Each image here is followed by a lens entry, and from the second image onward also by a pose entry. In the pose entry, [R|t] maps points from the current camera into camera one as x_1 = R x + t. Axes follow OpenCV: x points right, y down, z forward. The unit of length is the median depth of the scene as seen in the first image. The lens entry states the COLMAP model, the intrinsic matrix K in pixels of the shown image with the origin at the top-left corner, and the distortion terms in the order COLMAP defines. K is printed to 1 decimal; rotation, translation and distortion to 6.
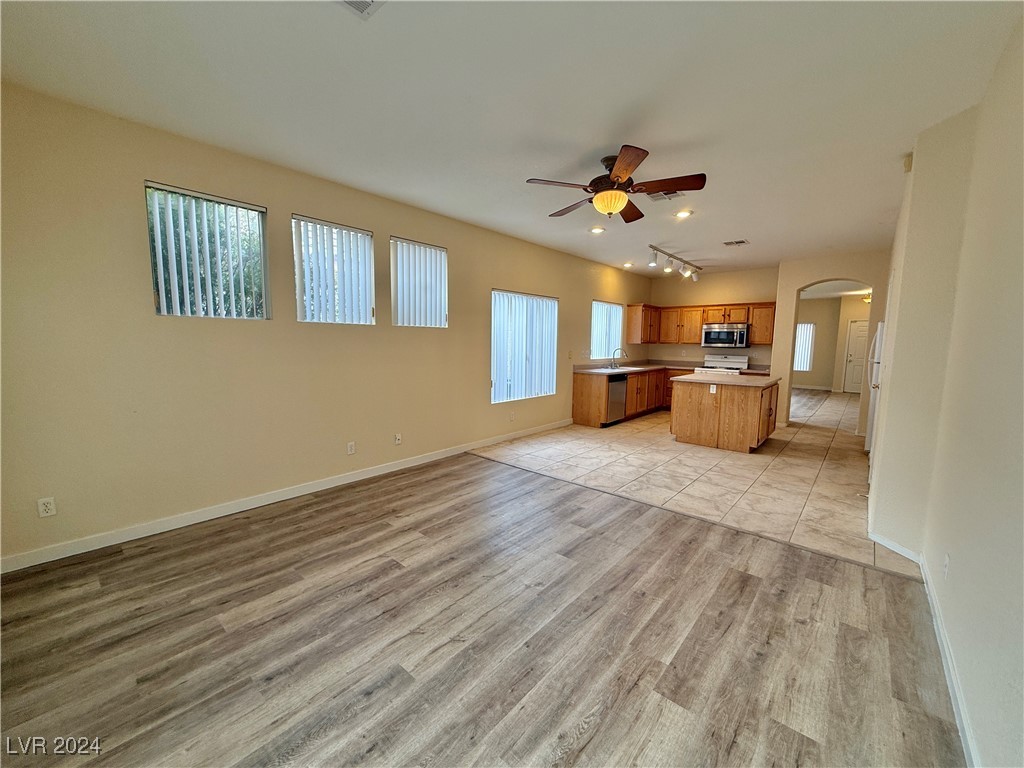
lens RADIAL K [[408.3, 0, 511.6], [0, 408.3, 387.0], [0, 0, 1]] dist [-0.000424, 0.000549]
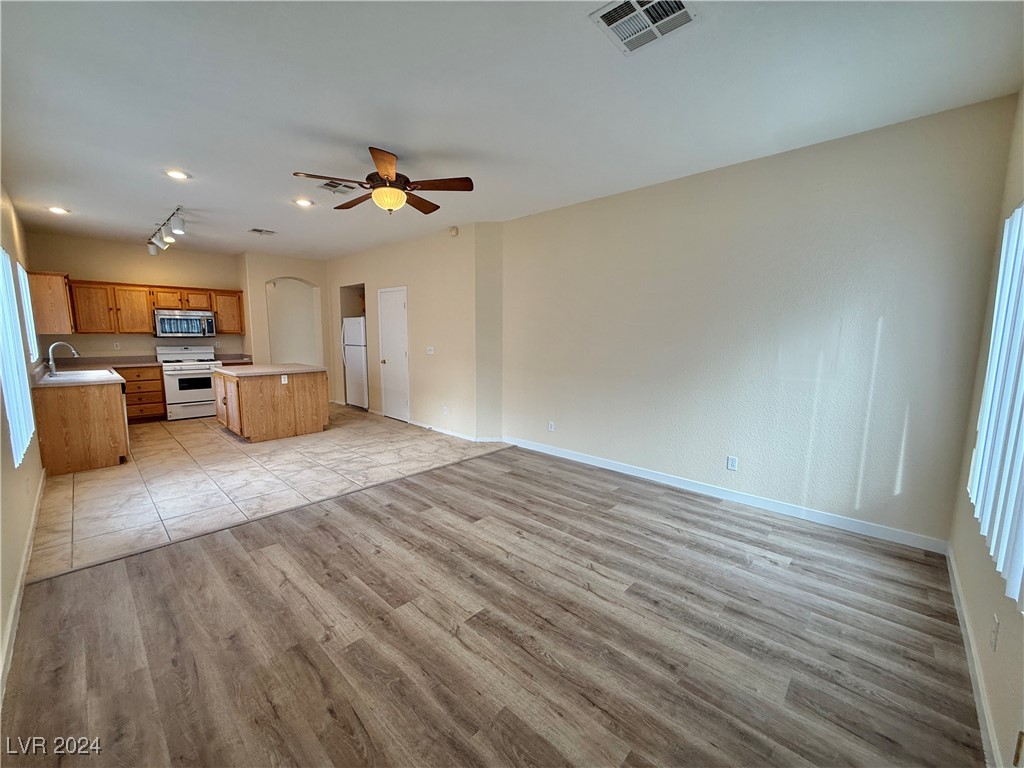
lens RADIAL K [[408.3, 0, 512.1], [0, 408.3, 387.0], [0, 0, 1]] dist [-0.000424, 0.000549]
pose [[0.034033, -0.143257, 0.989100, -0.464535], [0.107385, 0.984468, 0.138891, -0.054198], [-0.993635, 0.101487, 0.048888, 0.387978]]
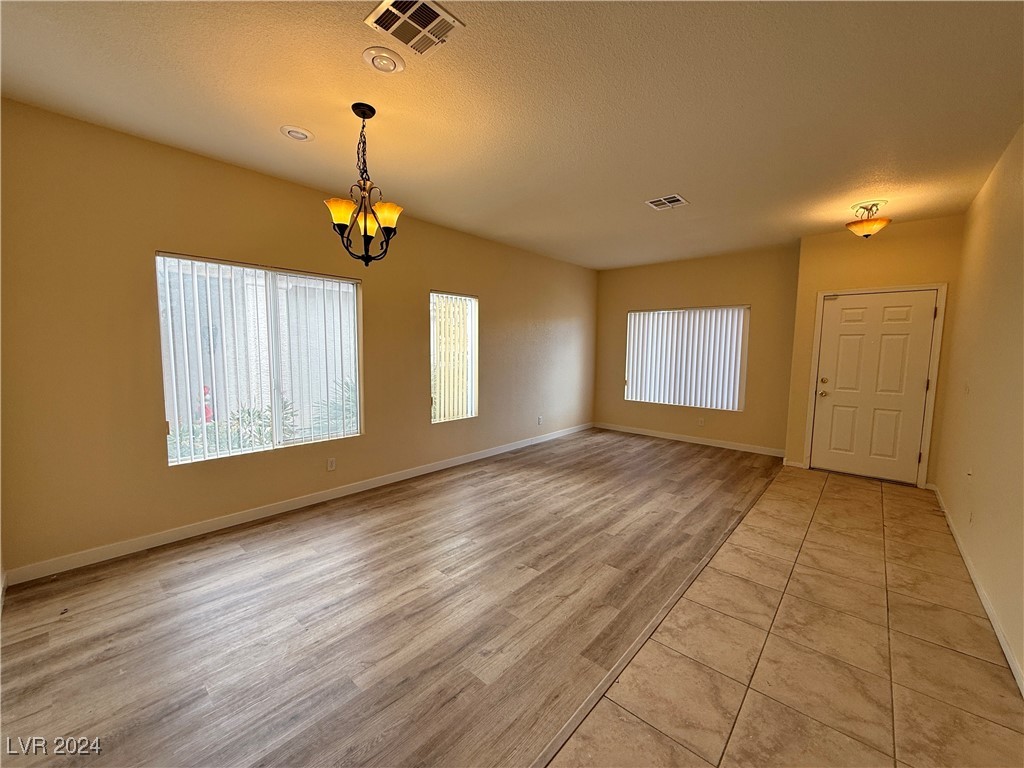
lens RADIAL K [[408.3, 0, 518.2], [0, 408.3, 385.2], [0, 0, 1]] dist [-0.000424, 0.000549]
pose [[0.999991, -0.003424, 0.002458, 1.089866], [0.003491, 0.999602, -0.028003, -0.128441], [-0.002361, 0.028012, 0.999605, 1.236315]]
